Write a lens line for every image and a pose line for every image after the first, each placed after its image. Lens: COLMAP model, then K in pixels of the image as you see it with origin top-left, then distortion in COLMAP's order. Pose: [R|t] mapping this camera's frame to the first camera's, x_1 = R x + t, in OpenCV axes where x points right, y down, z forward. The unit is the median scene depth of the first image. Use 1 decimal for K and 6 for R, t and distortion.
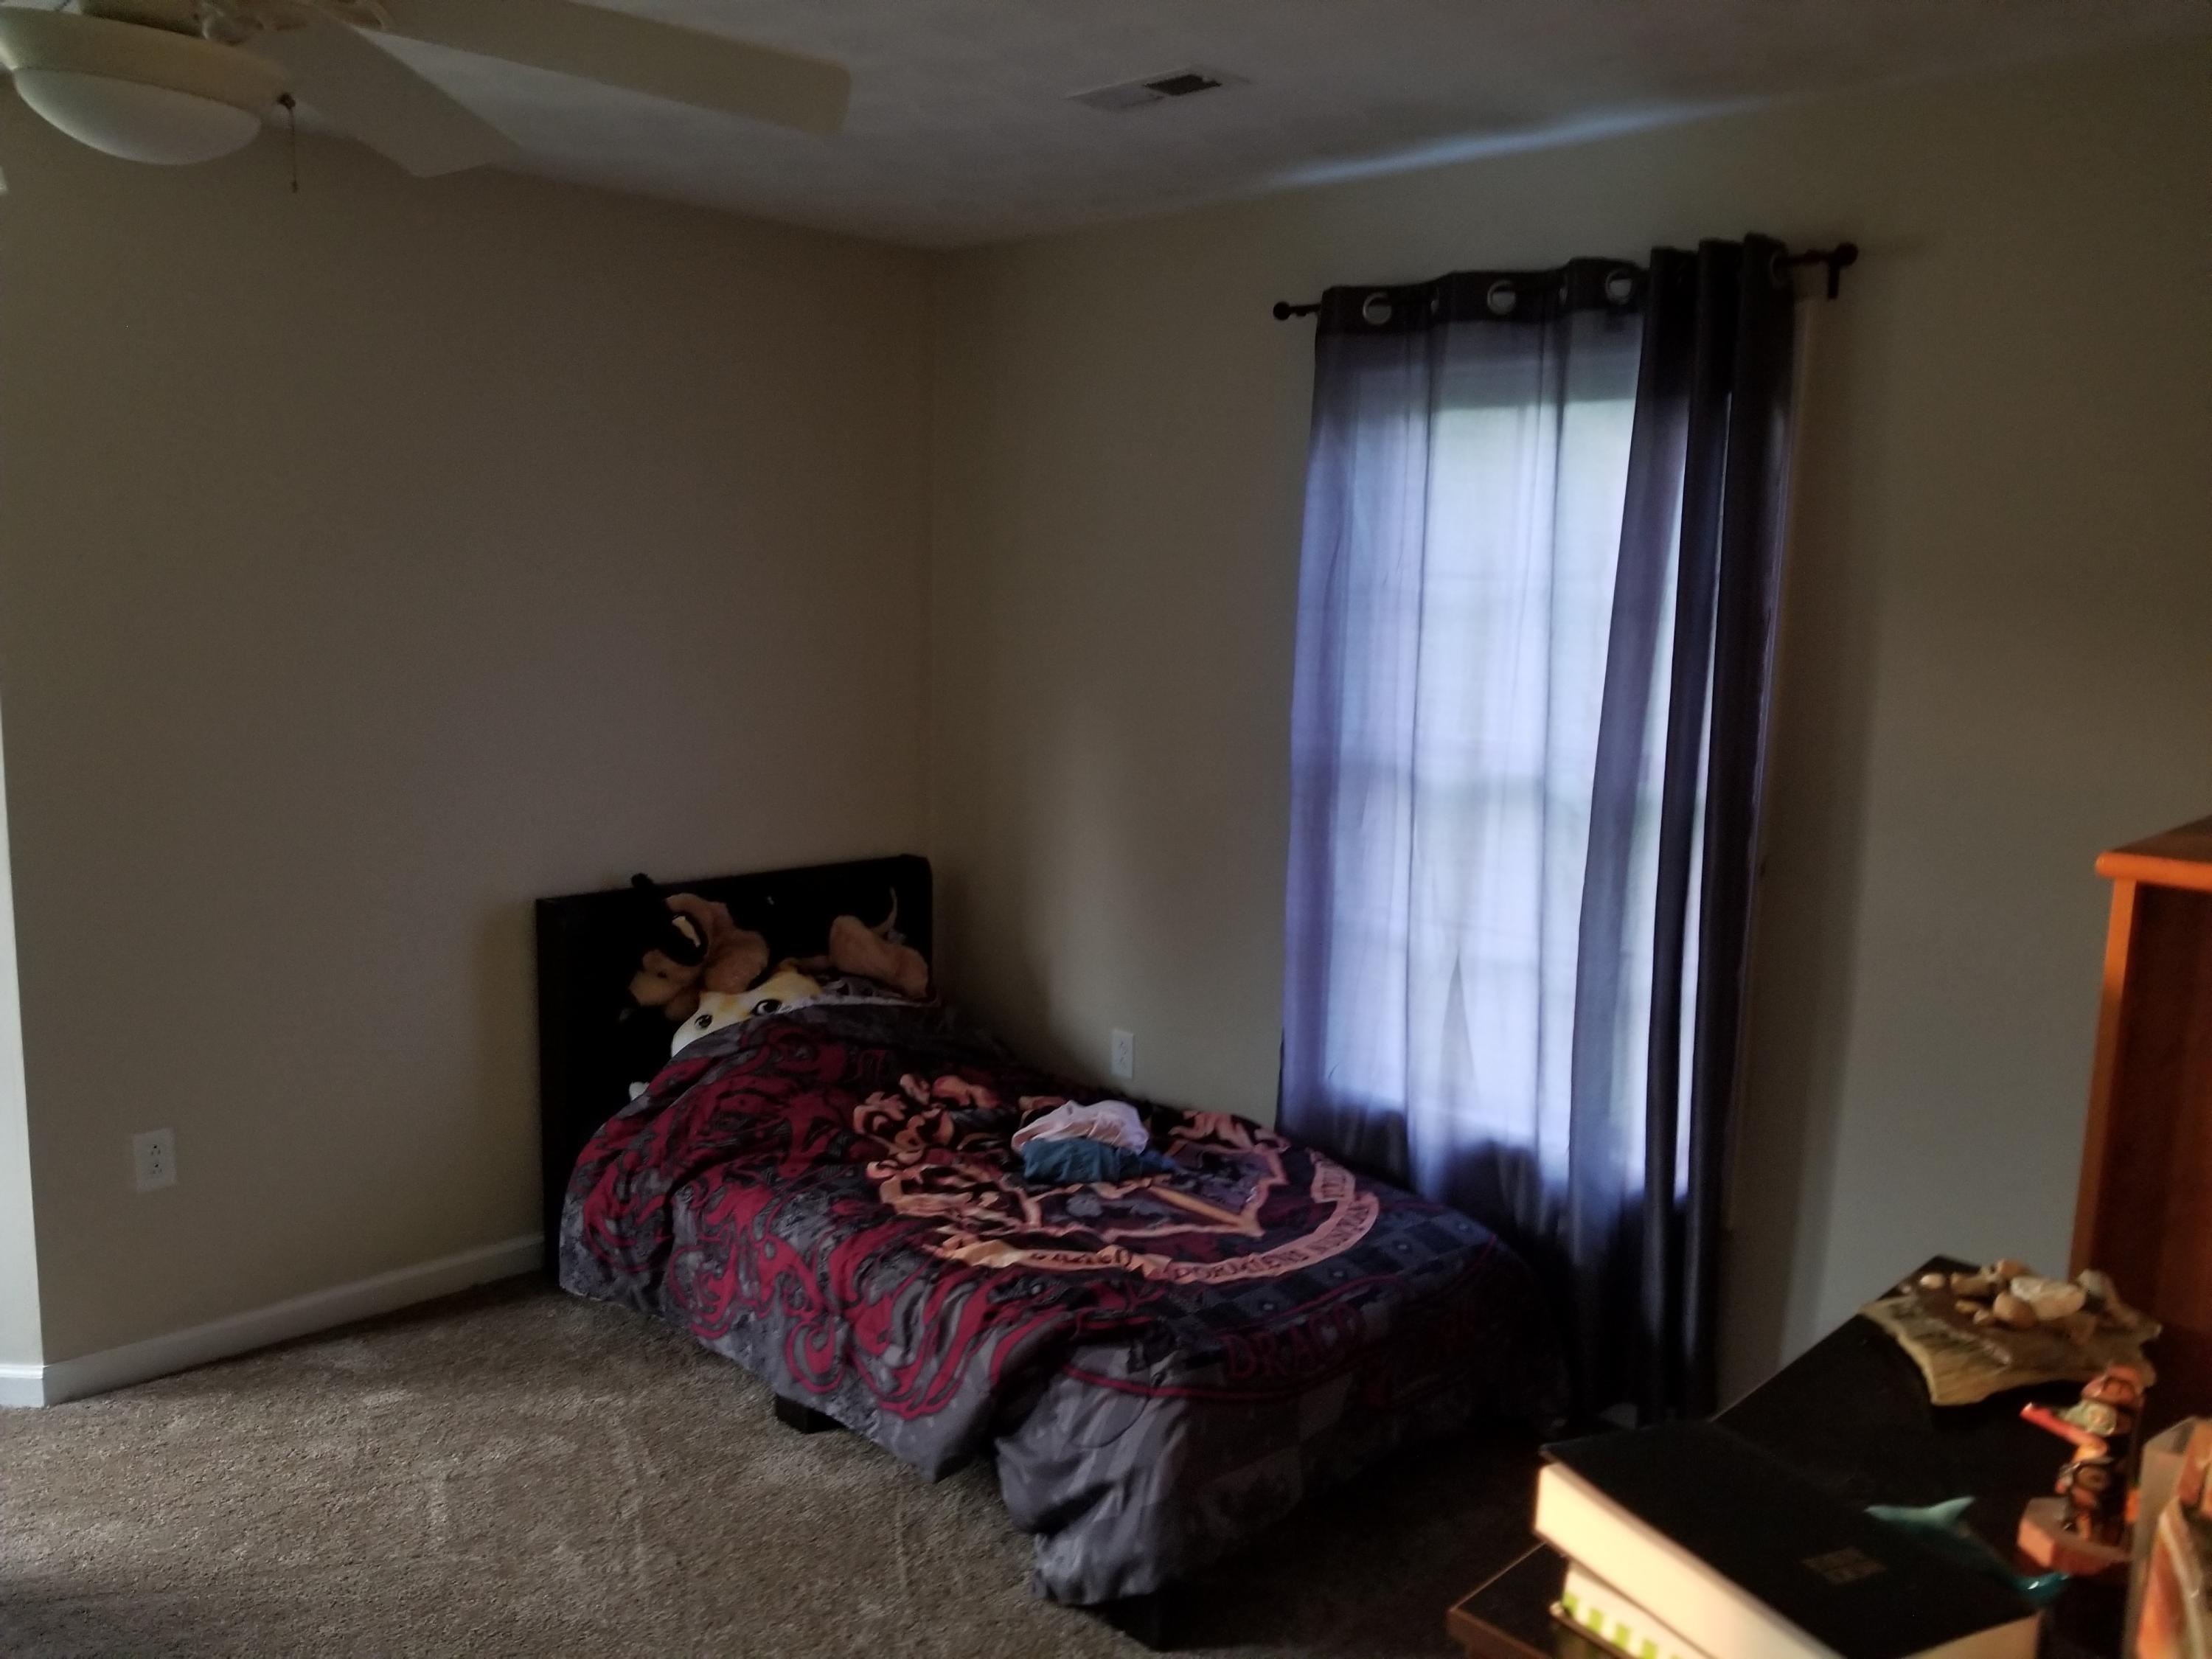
lens RADIAL K [[1770.6, 0, 1106.0], [0, 1770.6, 829.5], [0, 0, 1]] dist [0.114210, -0.175657]
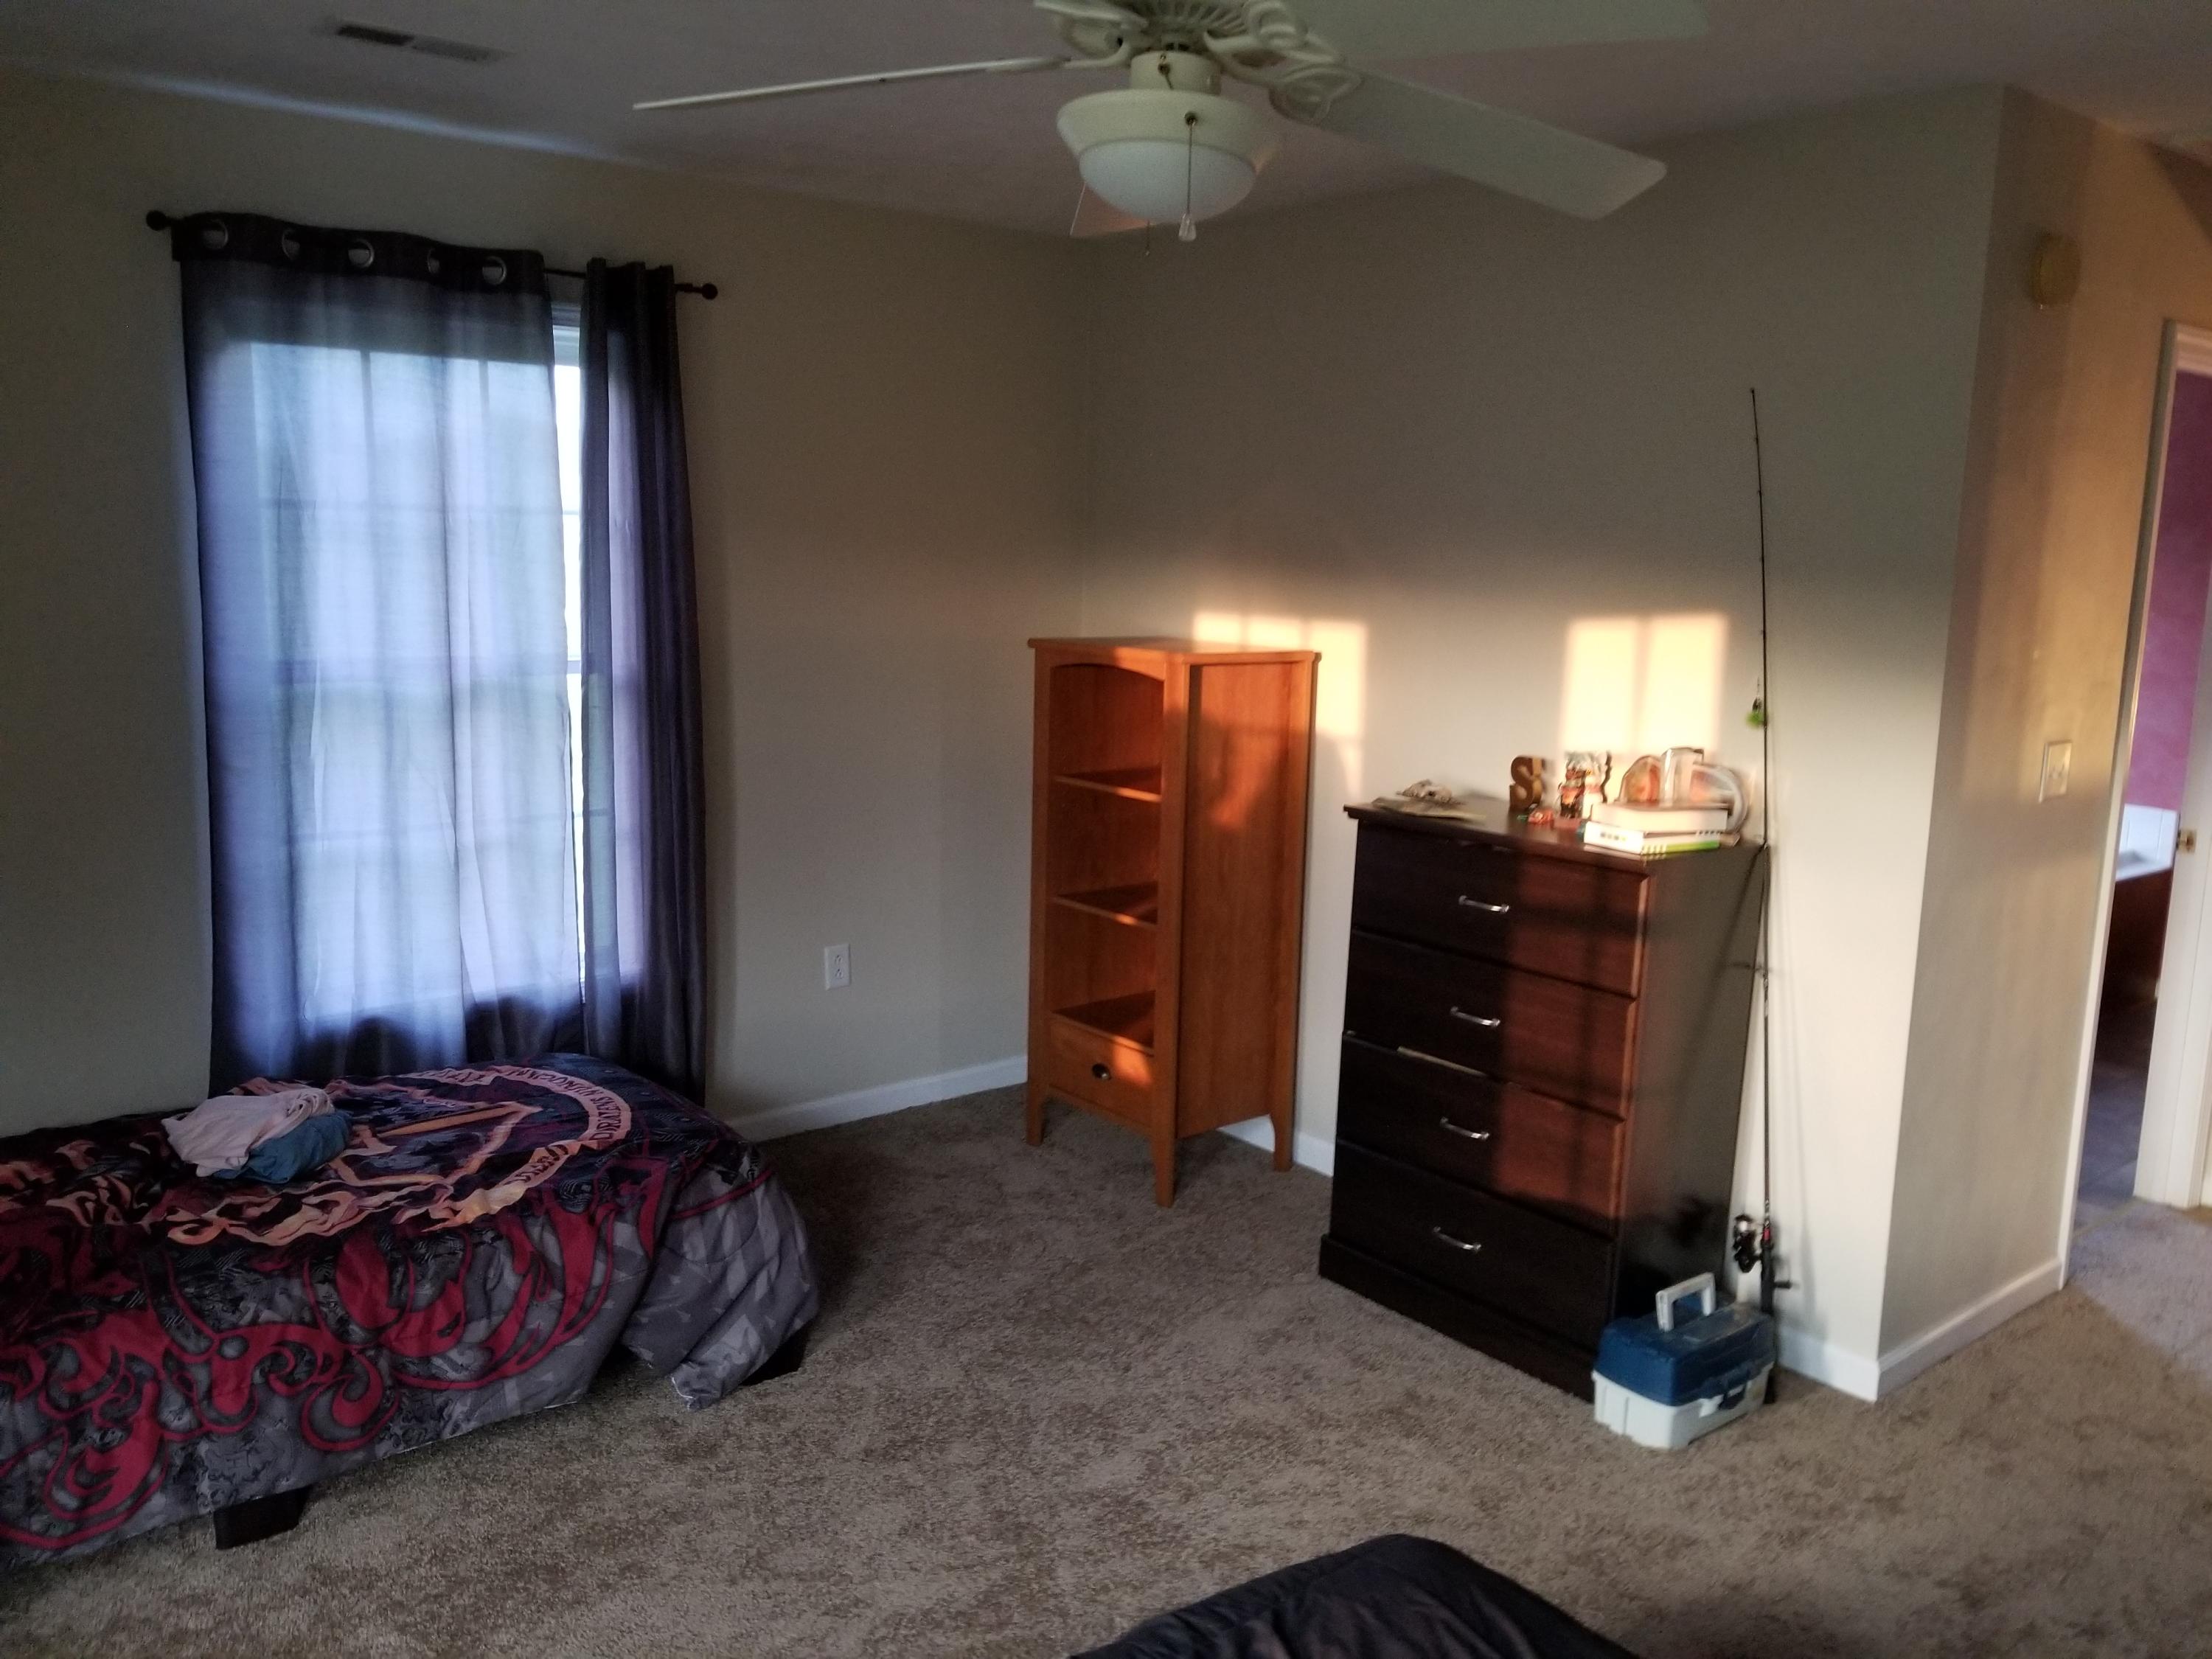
lens RADIAL K [[1770.6, 0, 1106.0], [0, 1770.6, 829.5], [0, 0, 1]] dist [0.114210, -0.175657]
pose [[0.084867, -0.176958, 0.980553, -0.936036], [0.131700, 0.977461, 0.165001, -0.078984], [-0.987650, 0.115136, 0.106259, 0.506619]]
